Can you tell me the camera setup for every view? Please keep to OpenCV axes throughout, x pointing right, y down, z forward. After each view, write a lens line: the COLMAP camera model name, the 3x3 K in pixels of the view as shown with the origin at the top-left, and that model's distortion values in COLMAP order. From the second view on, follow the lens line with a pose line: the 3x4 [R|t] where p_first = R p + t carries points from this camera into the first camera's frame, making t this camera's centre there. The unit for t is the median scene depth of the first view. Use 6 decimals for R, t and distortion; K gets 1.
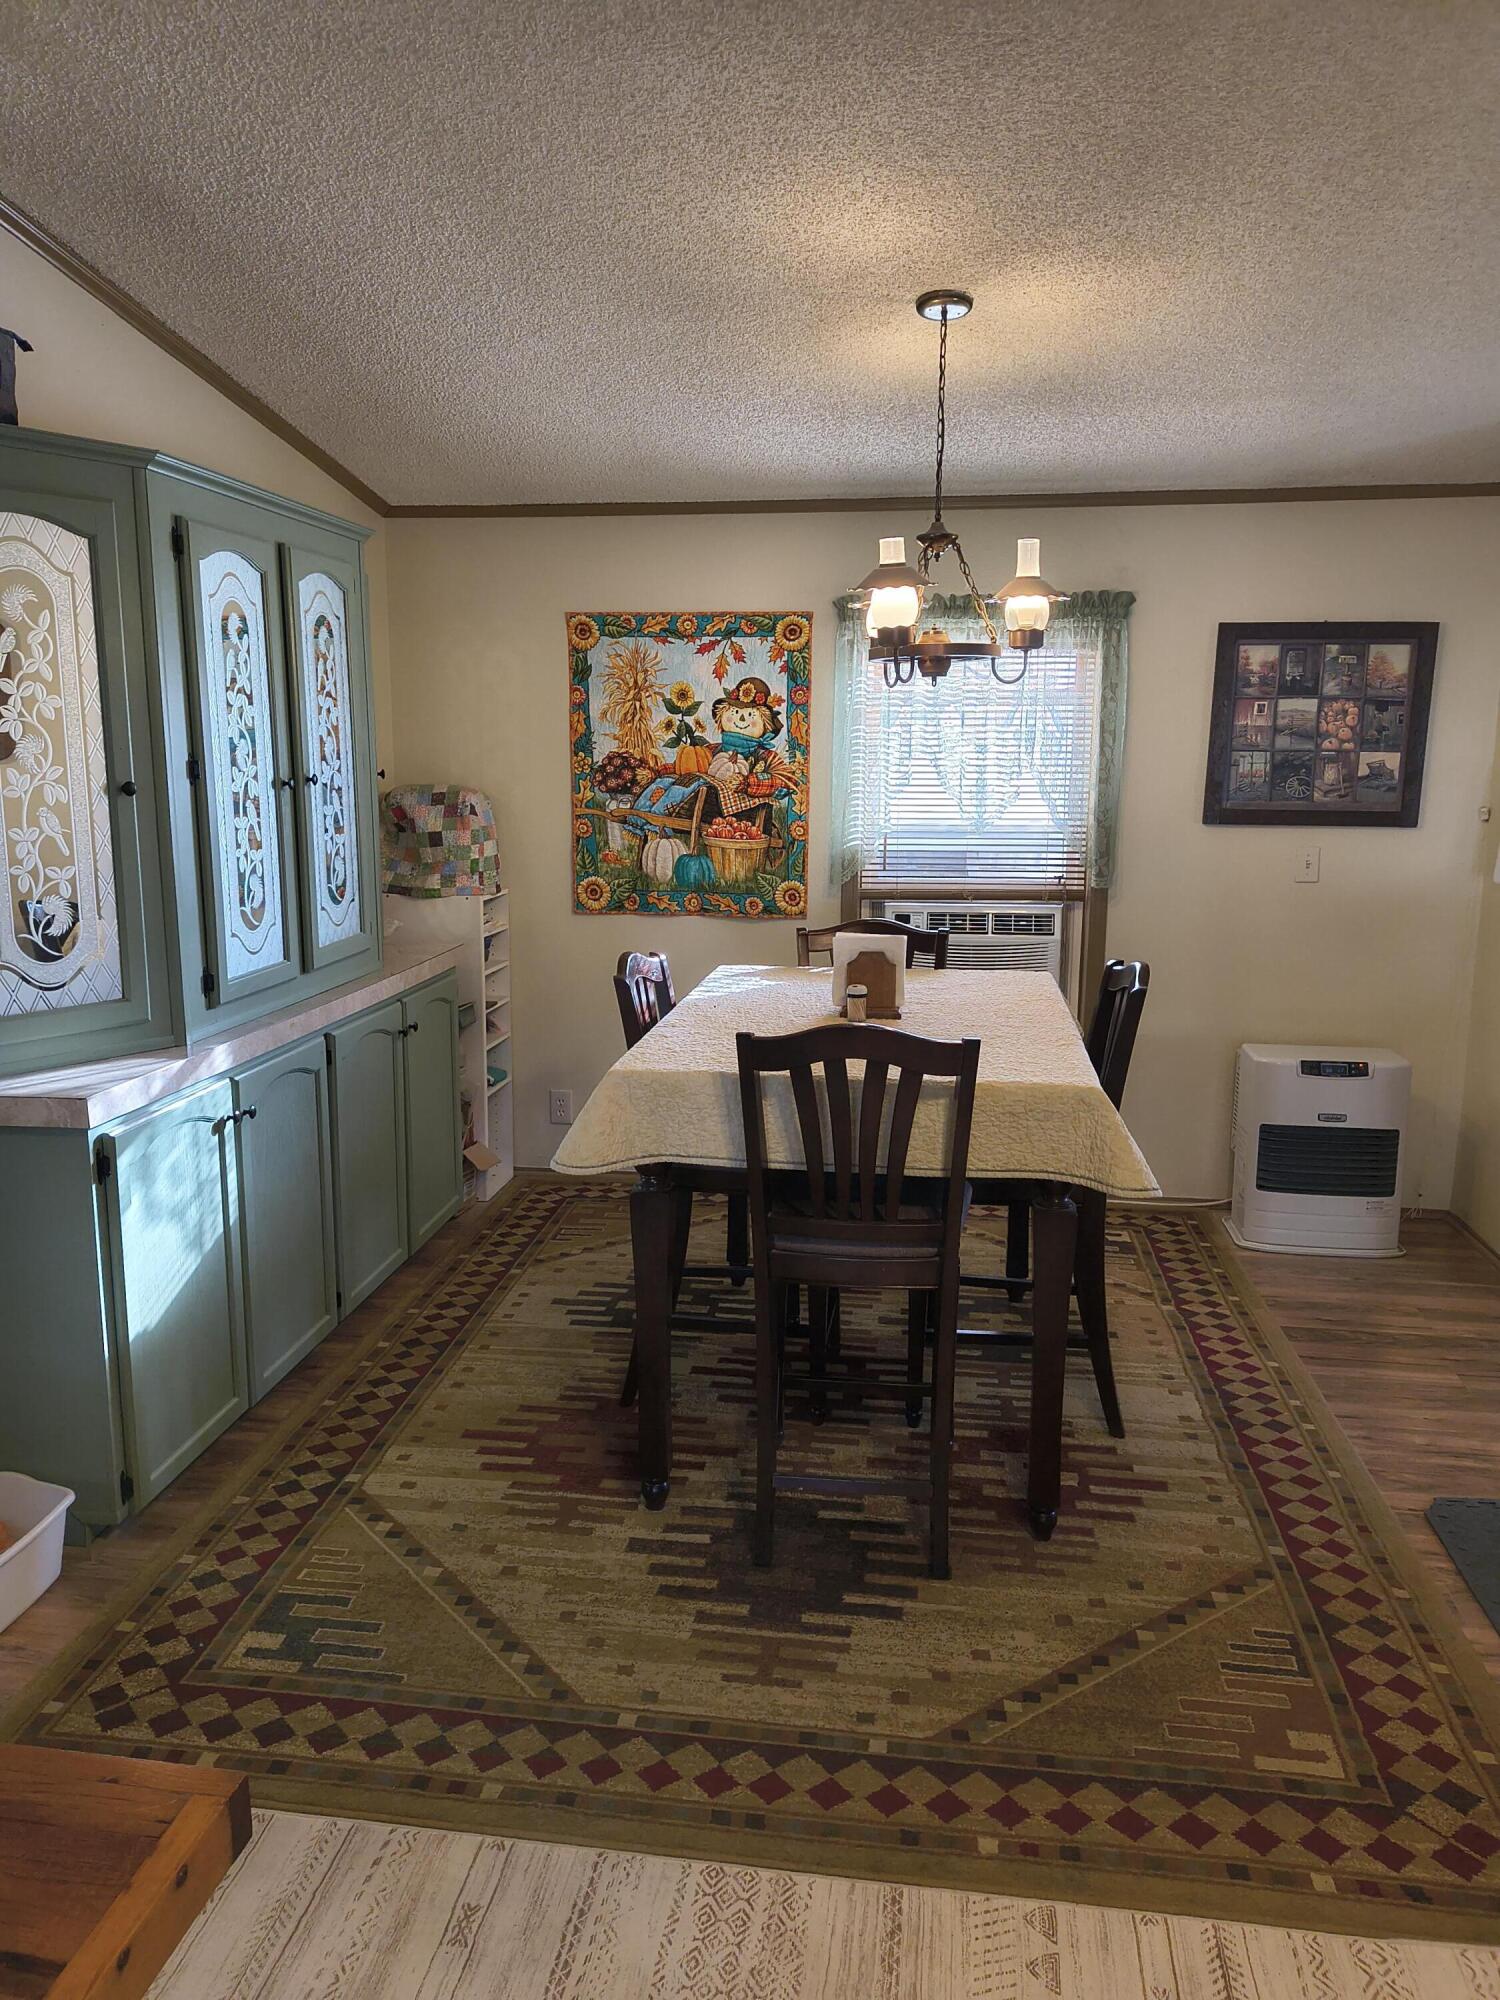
lens RADIAL K [[1459.9, 0, 751.3], [0, 1459.9, 1008.1], [0, 0, 1]] dist [0.087815, -0.132561]
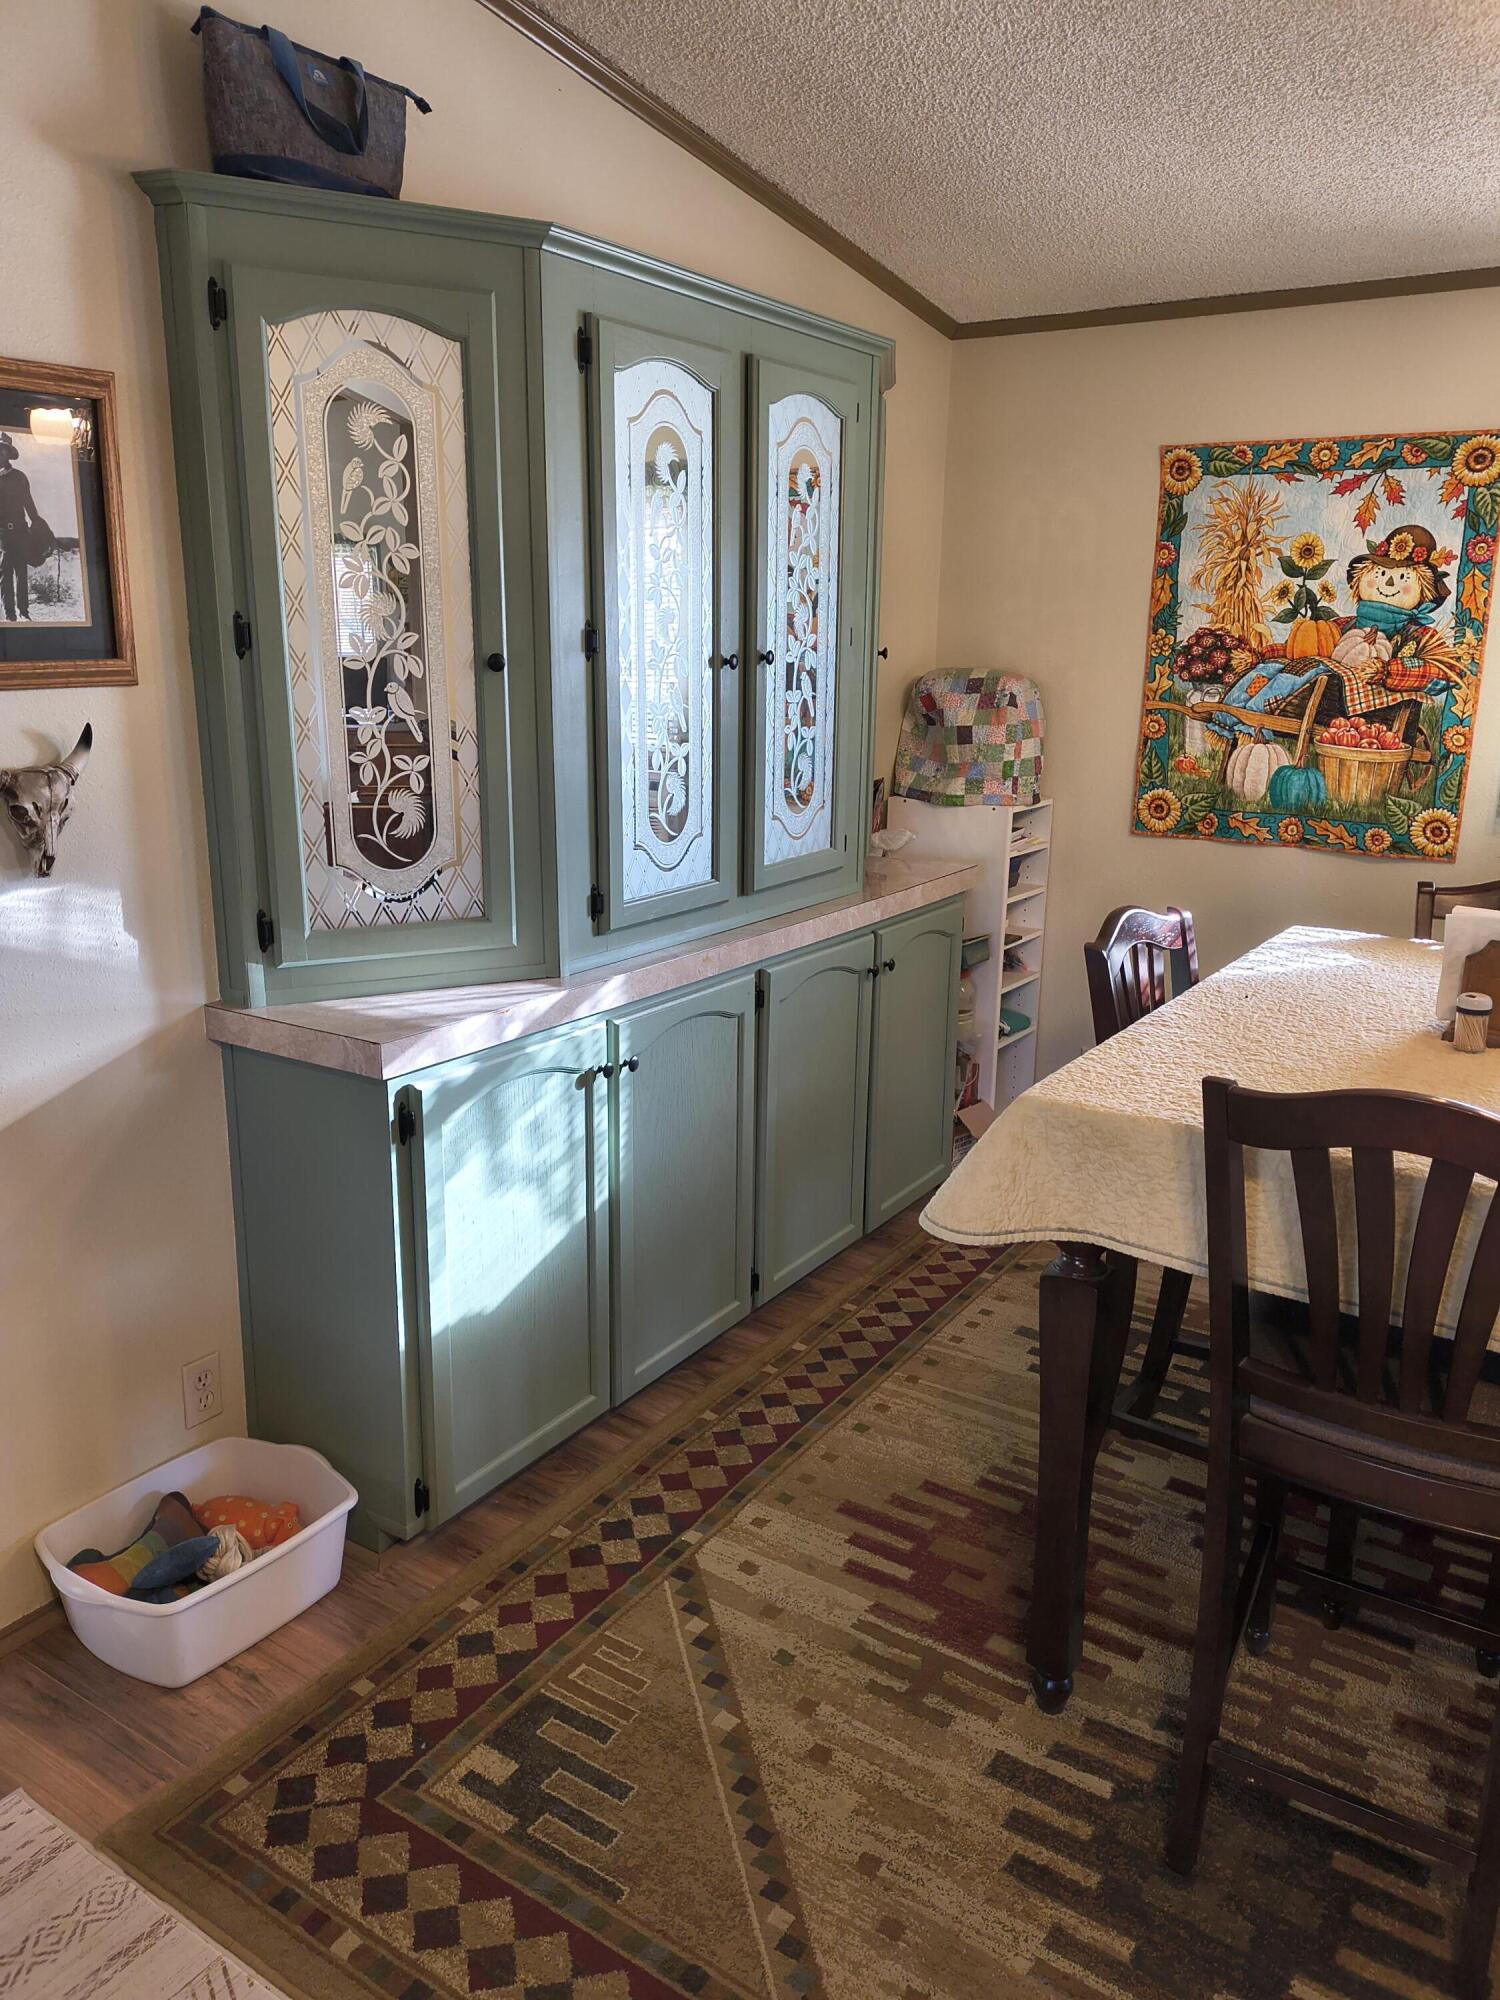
lens RADIAL K [[1458.7, 0, 751.6], [0, 1458.7, 992.5], [0, 0, 1]] dist [0.084432, -0.139830]
pose [[0.900992, 0.113571, -0.418706, 0.054593], [-0.086988, 0.992820, 0.082109, -0.039304], [0.425025, -0.037557, 0.904402, 0.272051]]
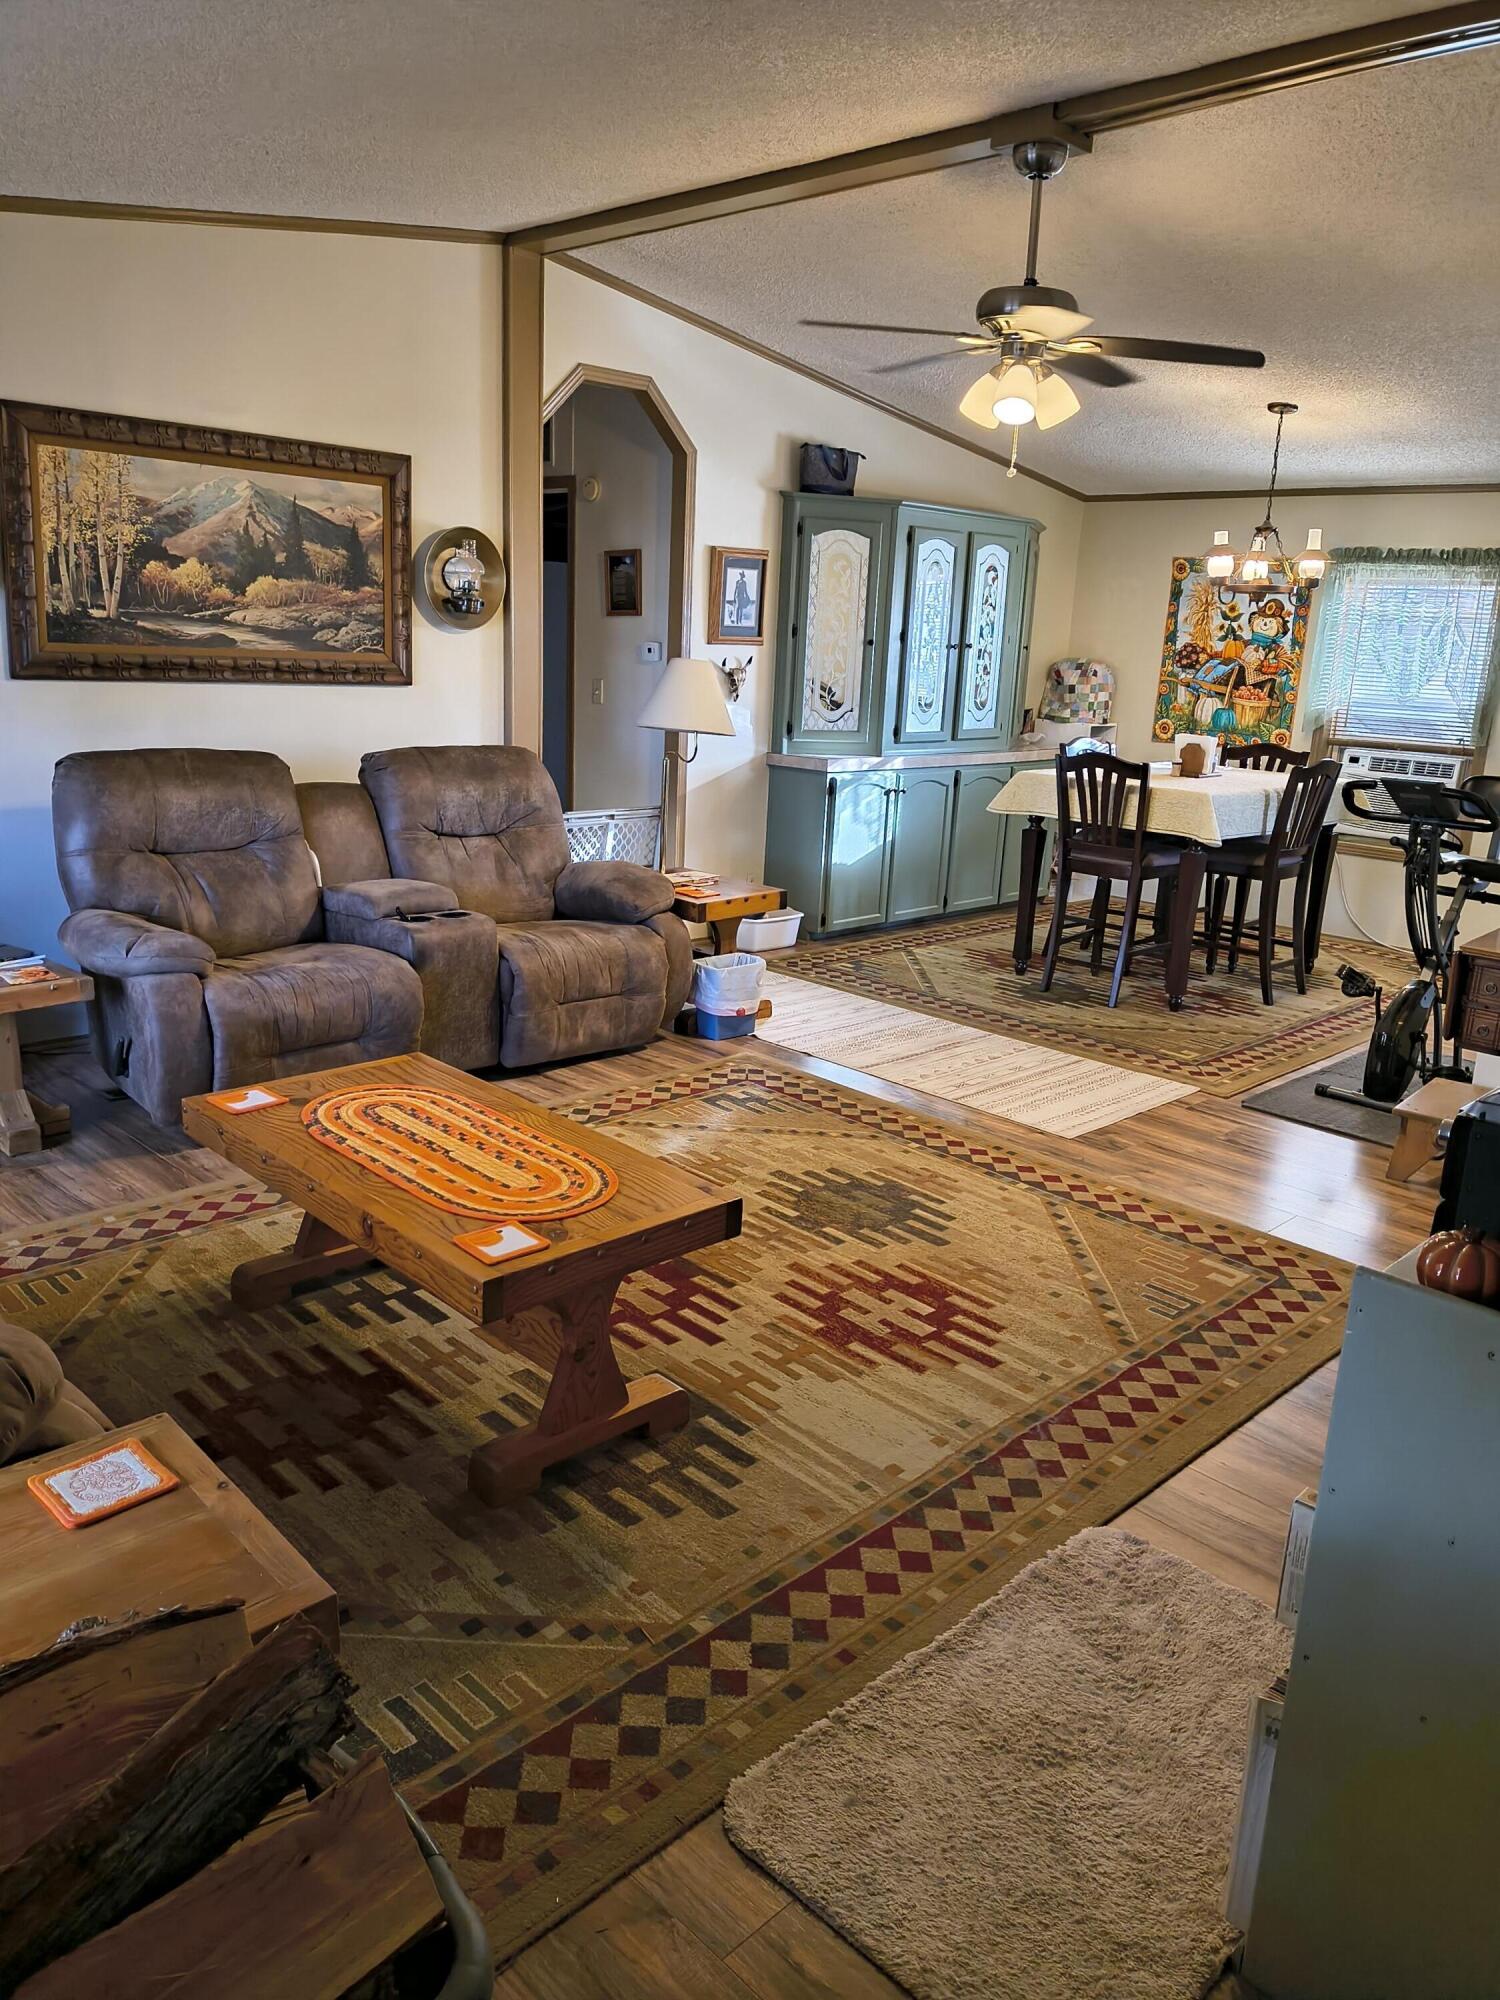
lens RADIAL K [[1459.9, 0, 751.3], [0, 1459.9, 1008.1], [0, 0, 1]] dist [0.087815, -0.132561]
pose [[0.798254, 0.184709, -0.573300, 0.781640], [-0.151358, 0.982791, 0.105892, 0.185113], [0.582993, 0.002244, 0.812474, -0.919578]]
